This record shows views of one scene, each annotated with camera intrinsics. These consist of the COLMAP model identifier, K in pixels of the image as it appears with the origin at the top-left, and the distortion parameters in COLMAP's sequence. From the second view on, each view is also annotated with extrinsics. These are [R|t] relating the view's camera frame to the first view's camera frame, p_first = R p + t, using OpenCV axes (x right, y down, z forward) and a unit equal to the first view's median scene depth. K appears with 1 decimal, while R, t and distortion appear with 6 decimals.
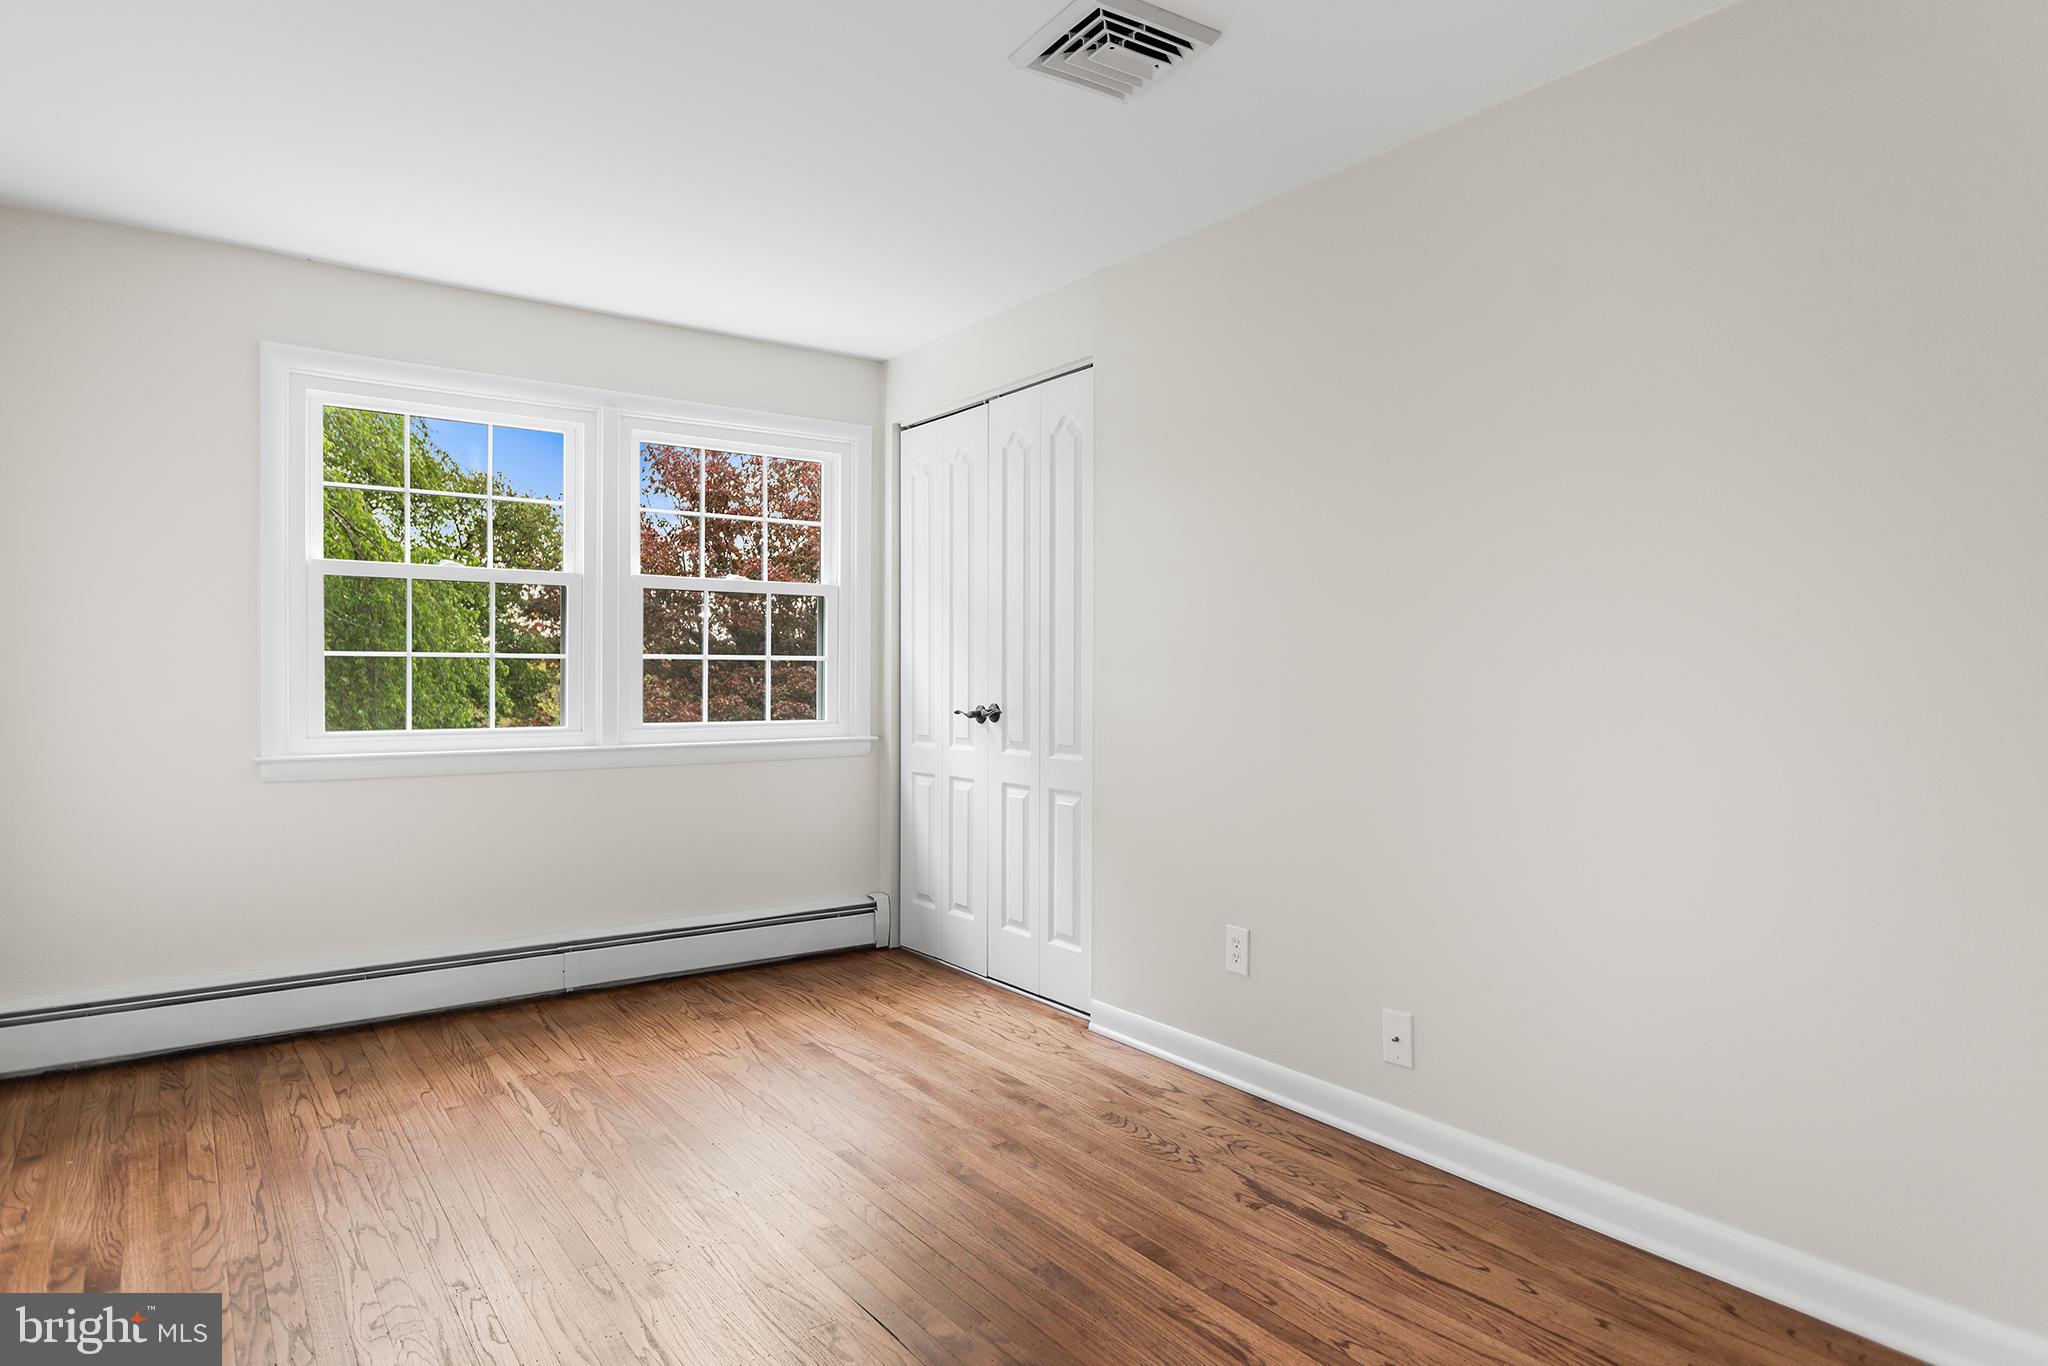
lens RADIAL K [[1203.9, 0, 1024.0], [0, 1203.9, 683.0], [0, 0, 1]] dist [-0.000551, 0.000987]
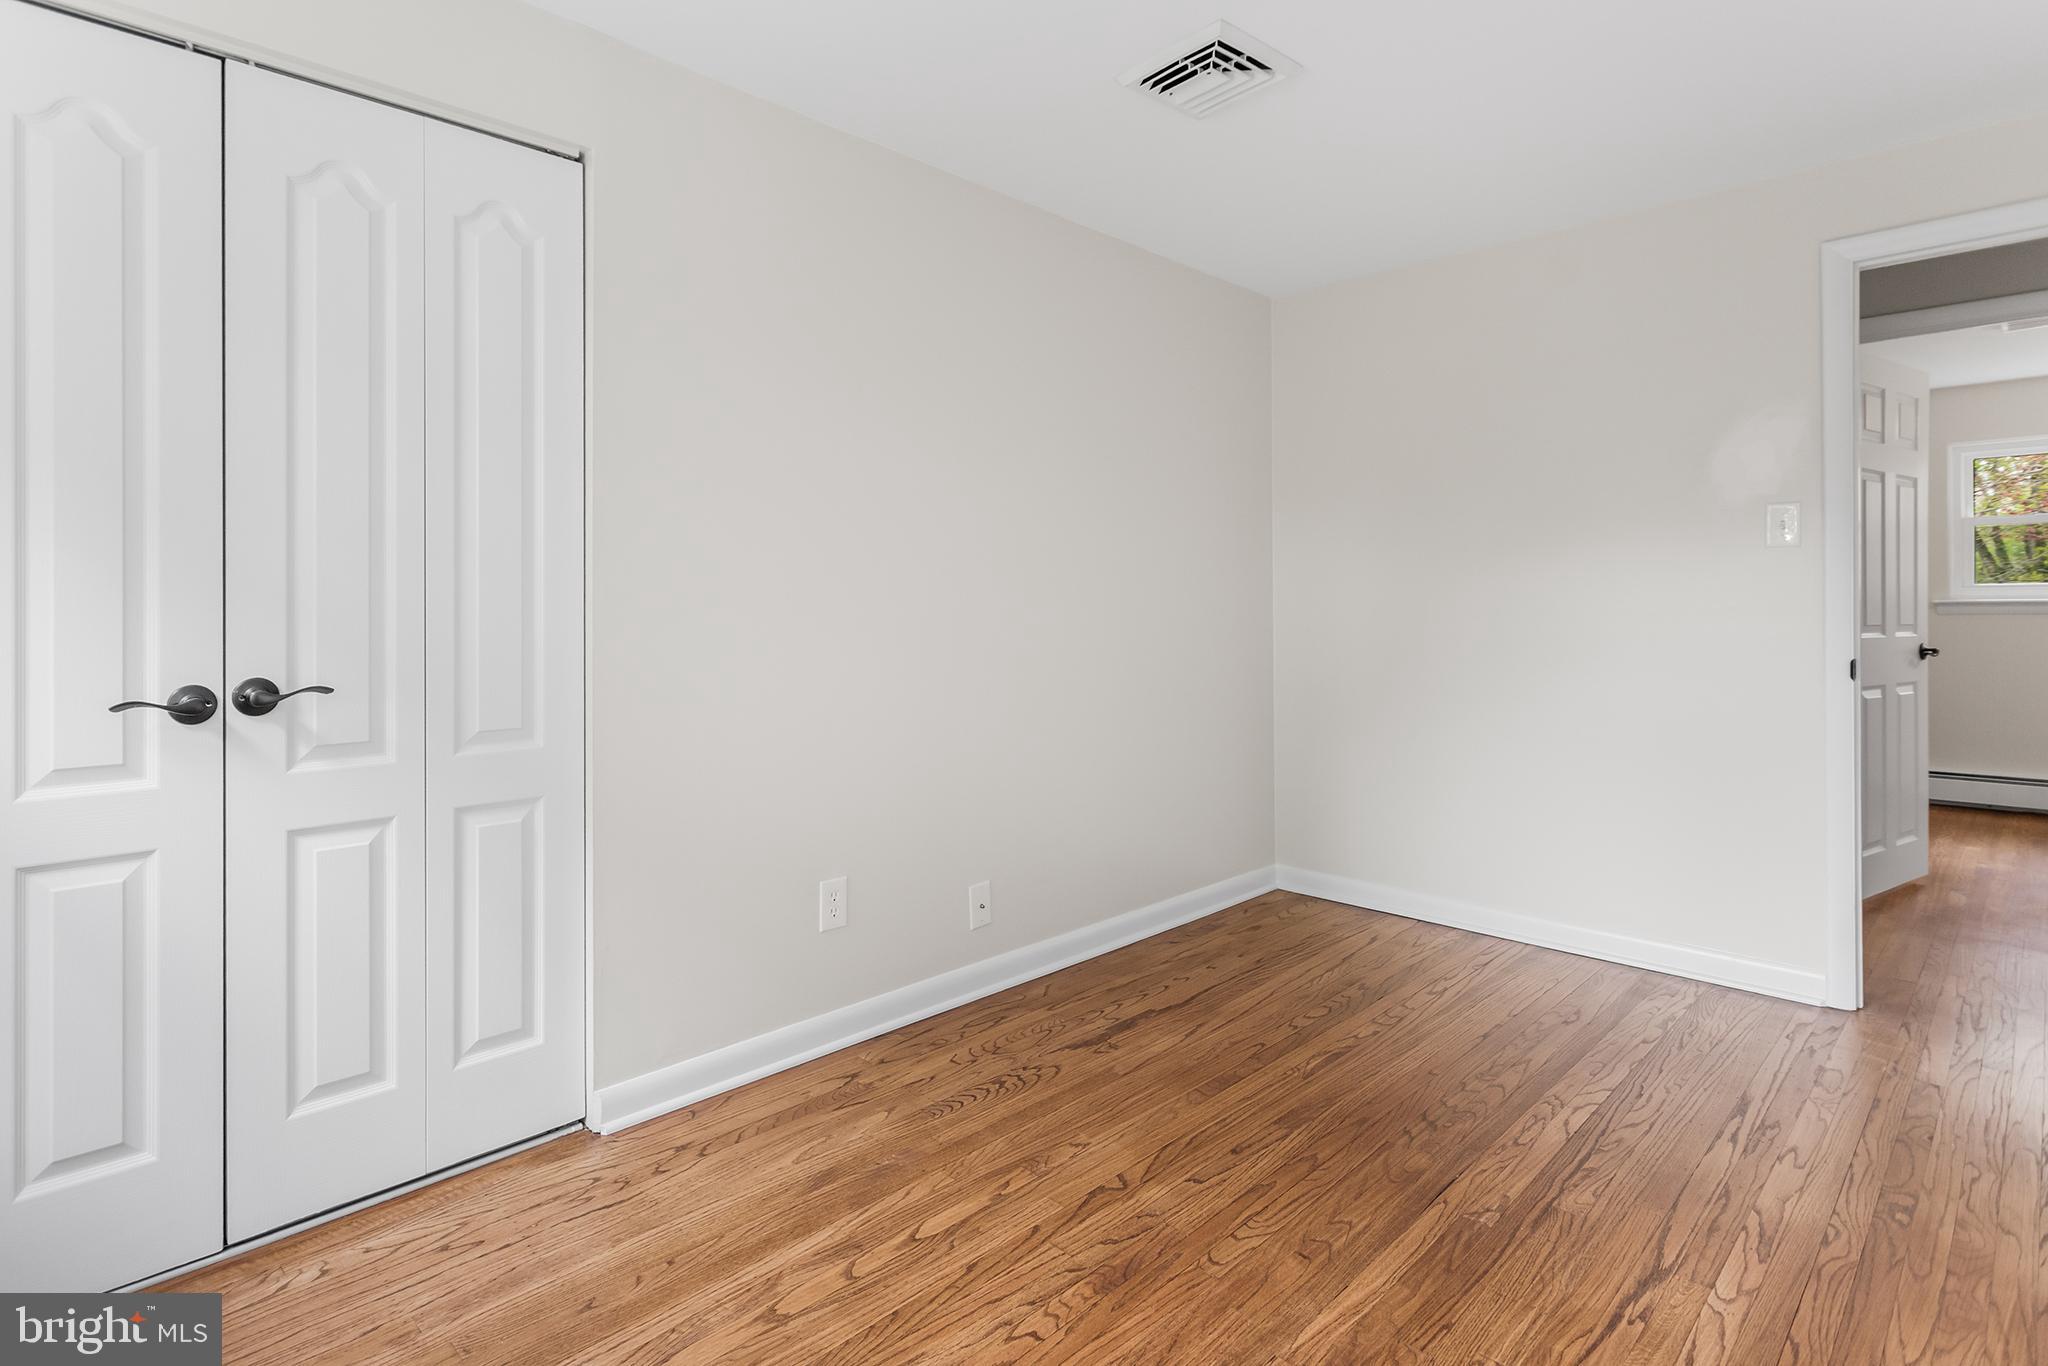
lens RADIAL K [[1021.9, 0, 1021.5], [0, 1021.9, 608.0], [0, 0, 1]] dist [0.002382, 0.000338]
pose [[-0.159057, -0.003803, 0.987262, -0.724226], [0.013973, 0.999884, 0.006103, -0.014487], [-0.987170, 0.014766, -0.158986, 1.116309]]
